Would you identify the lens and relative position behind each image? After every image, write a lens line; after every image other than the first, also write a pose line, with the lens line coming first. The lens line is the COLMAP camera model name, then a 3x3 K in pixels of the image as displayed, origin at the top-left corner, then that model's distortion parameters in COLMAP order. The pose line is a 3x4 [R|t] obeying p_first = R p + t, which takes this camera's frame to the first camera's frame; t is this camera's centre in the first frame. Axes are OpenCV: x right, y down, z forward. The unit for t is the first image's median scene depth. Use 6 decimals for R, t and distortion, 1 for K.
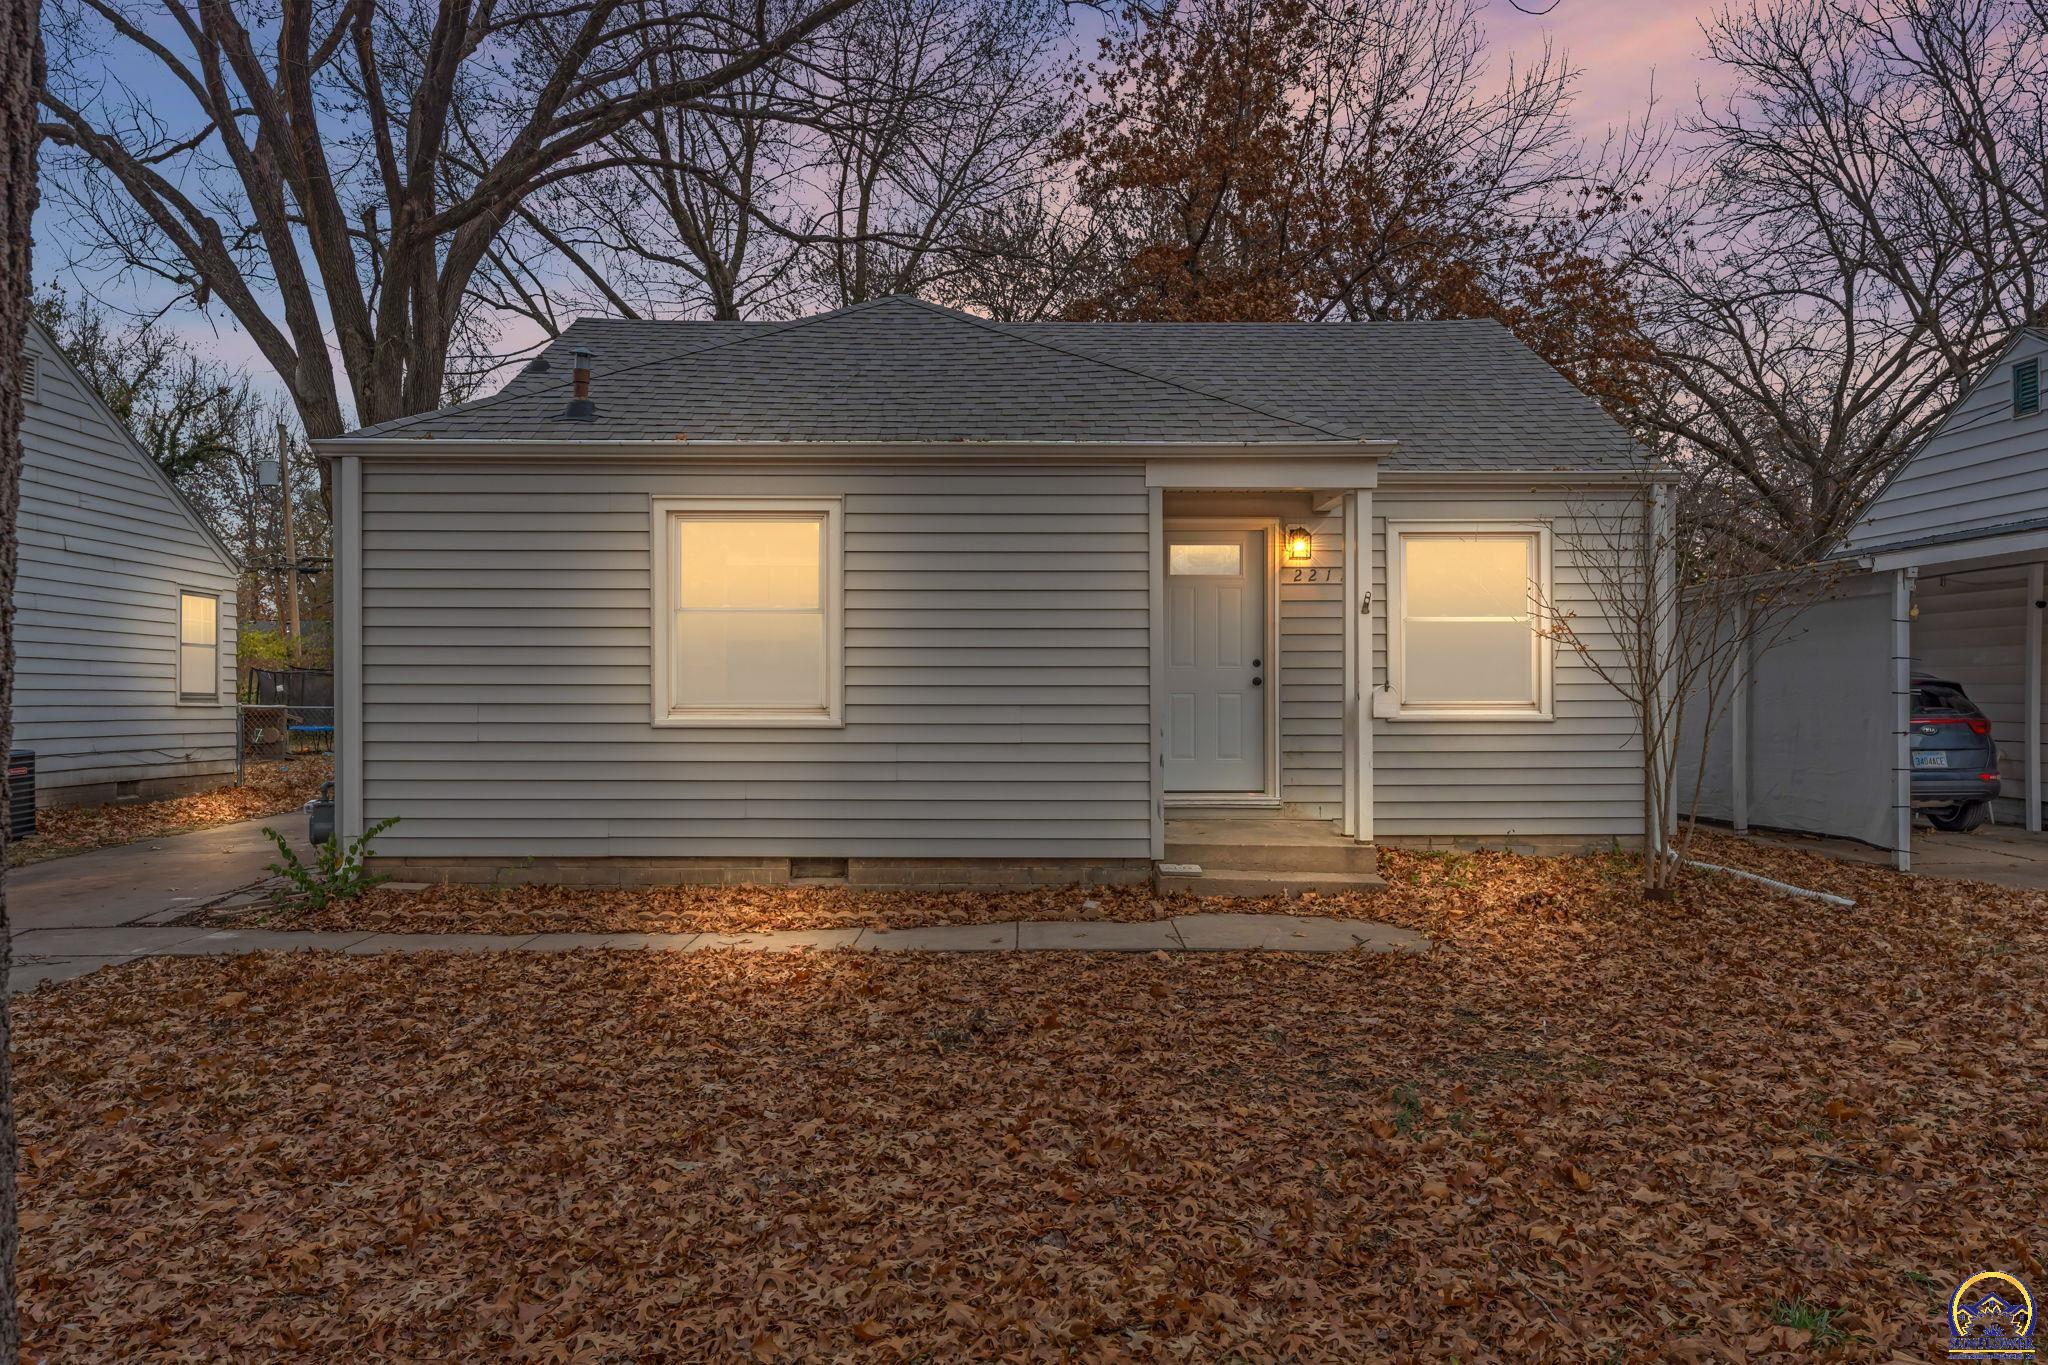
lens RADIAL K [[1251.5, 0, 1024.0], [0, 1251.5, 682.5], [0, 0, 1]] dist [0.001803, 0.000662]
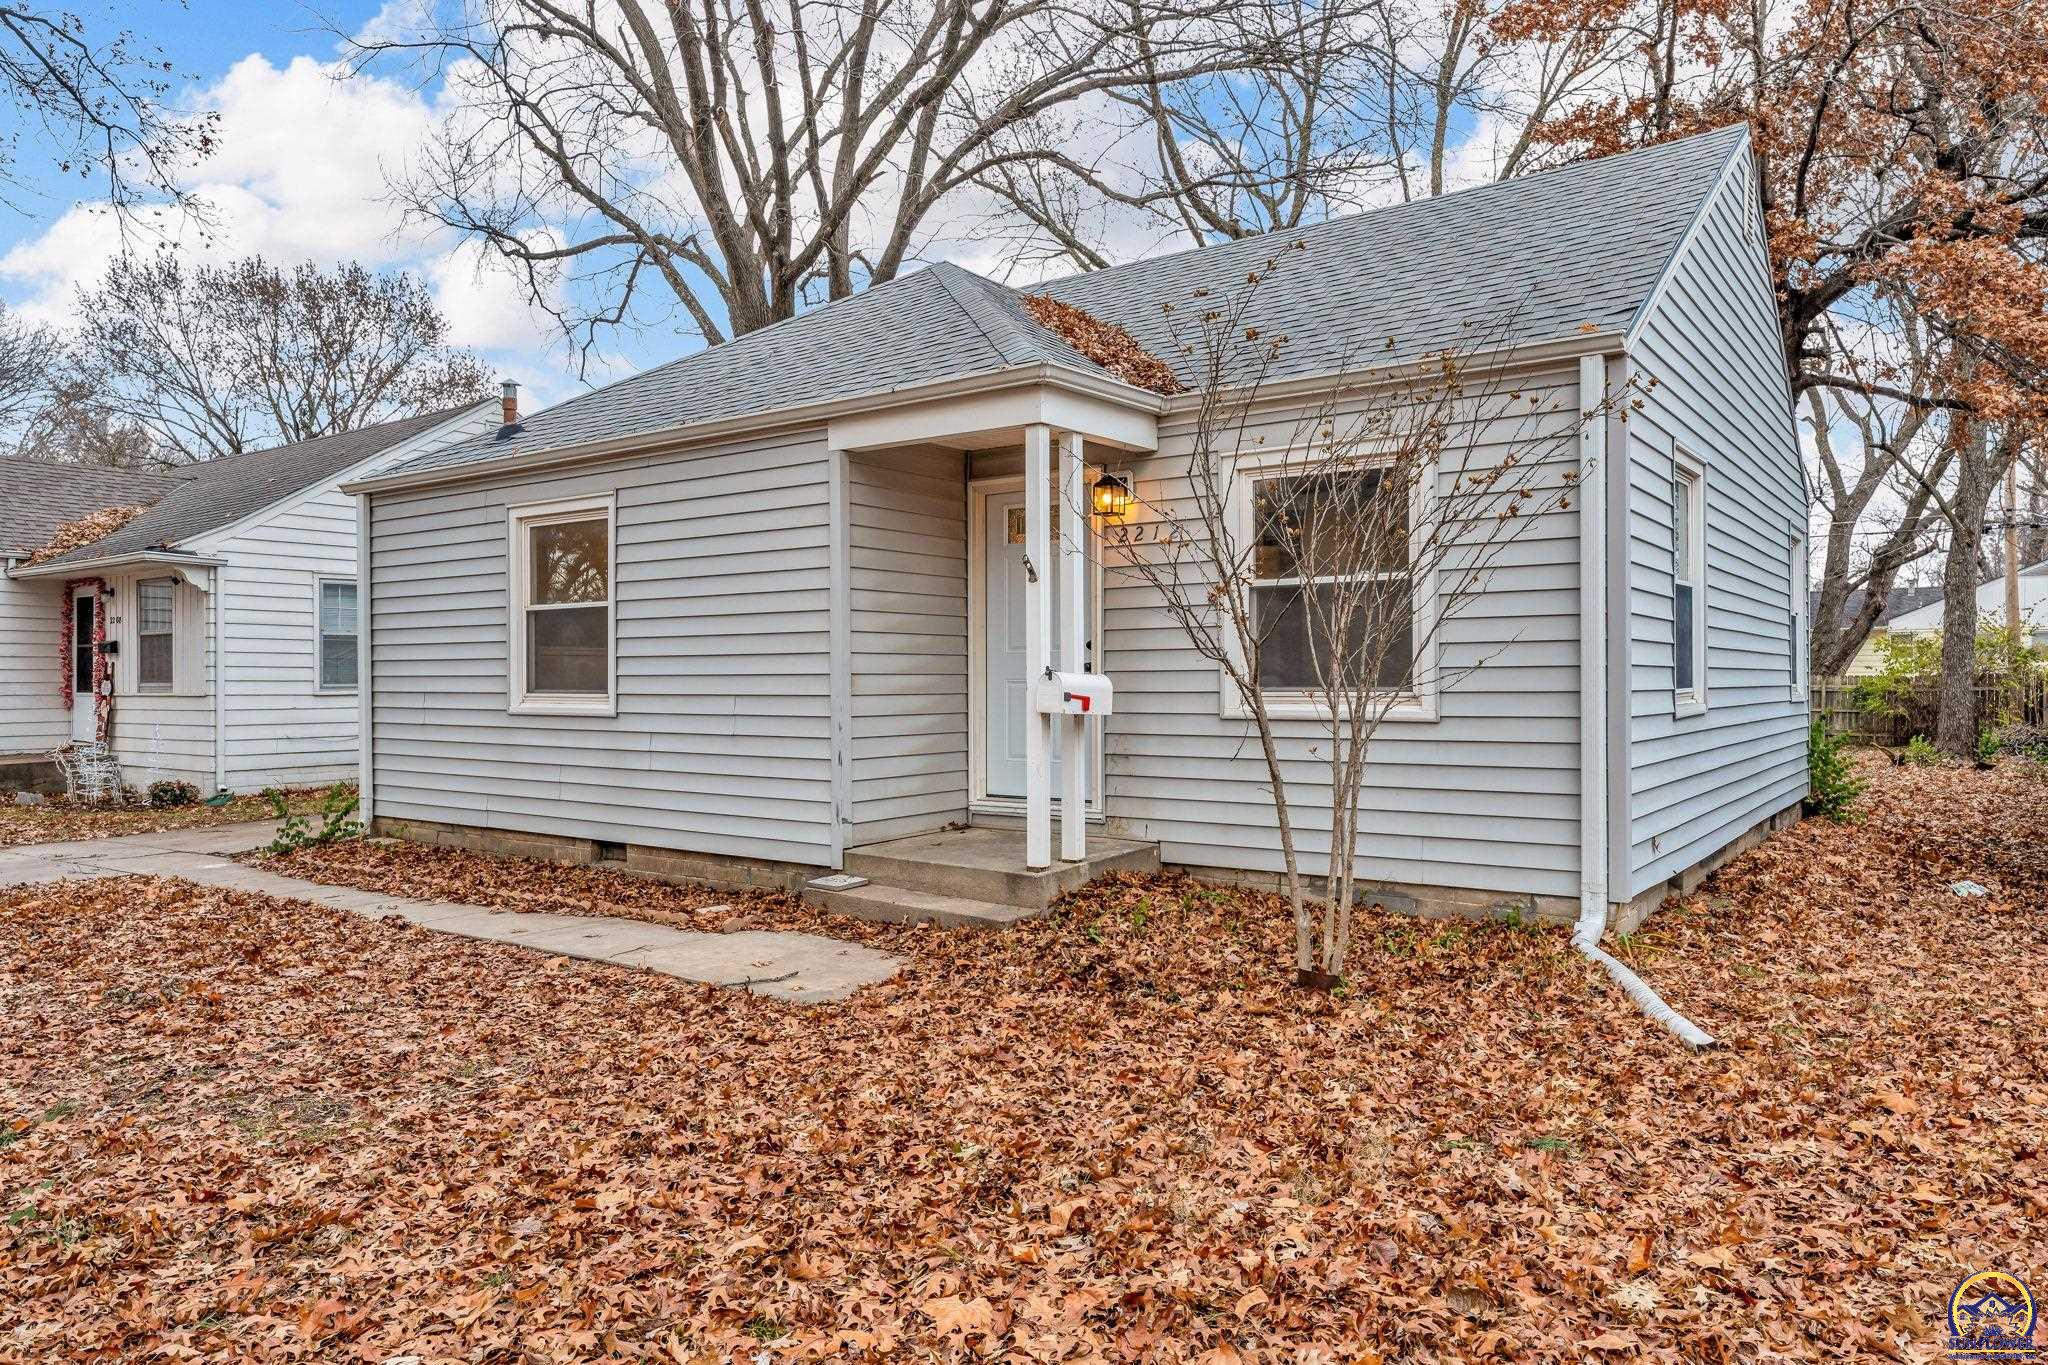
lens RADIAL K [[1355.7, 0, 1020.3], [0, 1355.7, 656.6], [0, 0, 1]] dist [-0.000739, 0.001066]
pose [[0.801808, -0.012897, -0.597443, 0.780872], [0.007329, 0.999904, -0.011749, 0.002756], [0.597537, 0.005042, 0.801826, 0.303079]]
